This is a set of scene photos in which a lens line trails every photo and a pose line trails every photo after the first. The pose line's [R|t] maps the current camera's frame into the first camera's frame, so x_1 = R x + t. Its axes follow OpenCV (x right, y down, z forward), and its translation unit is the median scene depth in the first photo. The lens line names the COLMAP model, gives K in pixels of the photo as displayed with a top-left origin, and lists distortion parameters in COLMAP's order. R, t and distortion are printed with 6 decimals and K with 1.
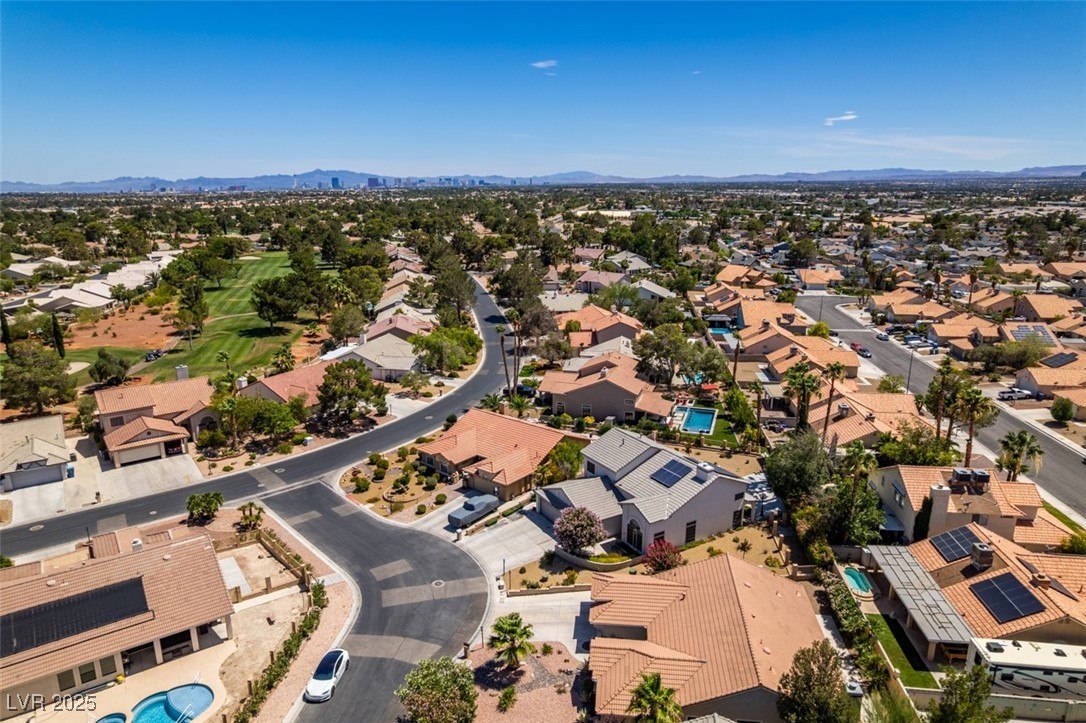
lens RADIAL K [[695.1, 0, 543.8], [0, 695.1, 361.5], [0, 0, 1]] dist [-0.073908, 0.065324]
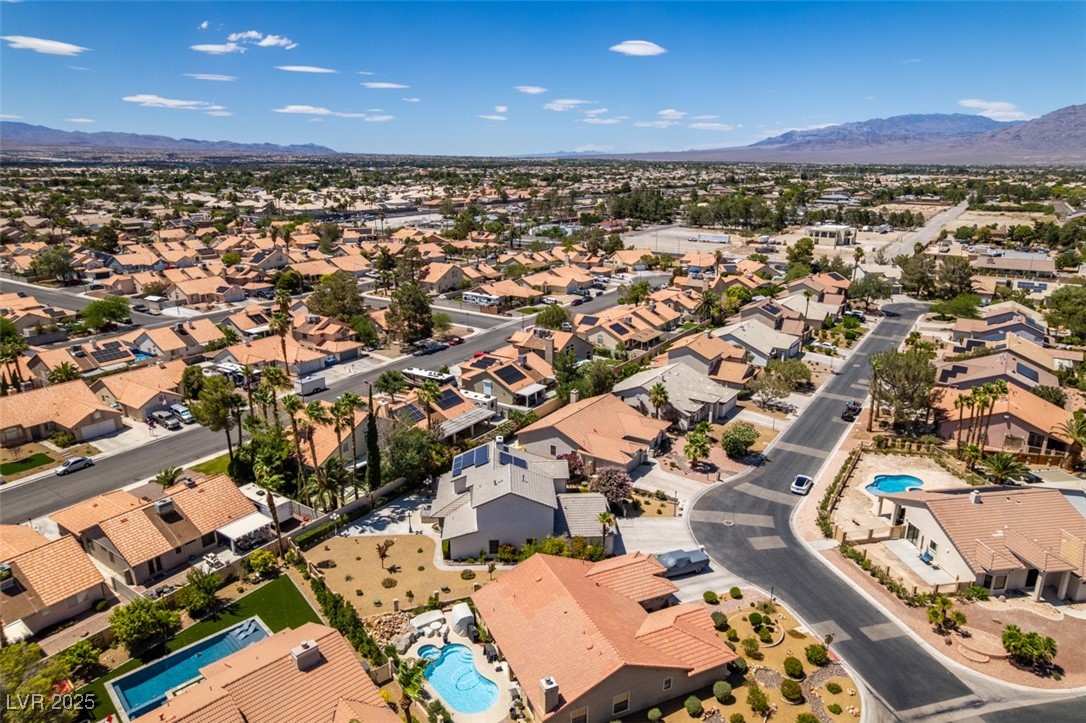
lens RADIAL K [[695.1, 0, 543.0], [0, 695.1, 368.4], [0, 0, 1]] dist [-0.073908, 0.065324]
pose [[-0.887814, -0.131540, 0.441003, -0.280501], [0.117070, 0.862201, 0.492854, -0.435719], [-0.445063, 0.489191, -0.750074, 1.483239]]
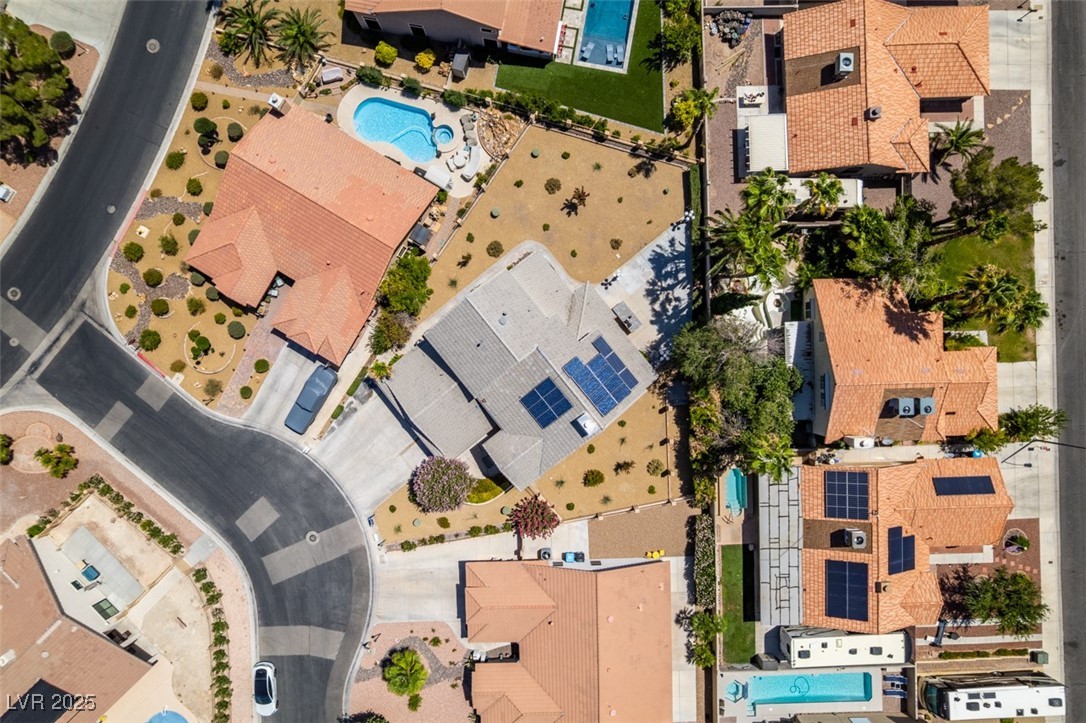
lens RADIAL K [[695.1, 0, 545.6], [0, 695.1, 357.3], [0, 0, 1]] dist [-0.073908, 0.065324]
pose [[0.990103, -0.140219, -0.005865, 0.166709], [0.039942, 0.241478, 0.969584, -0.518916], [-0.134537, -0.960222, 0.244689, 0.733267]]
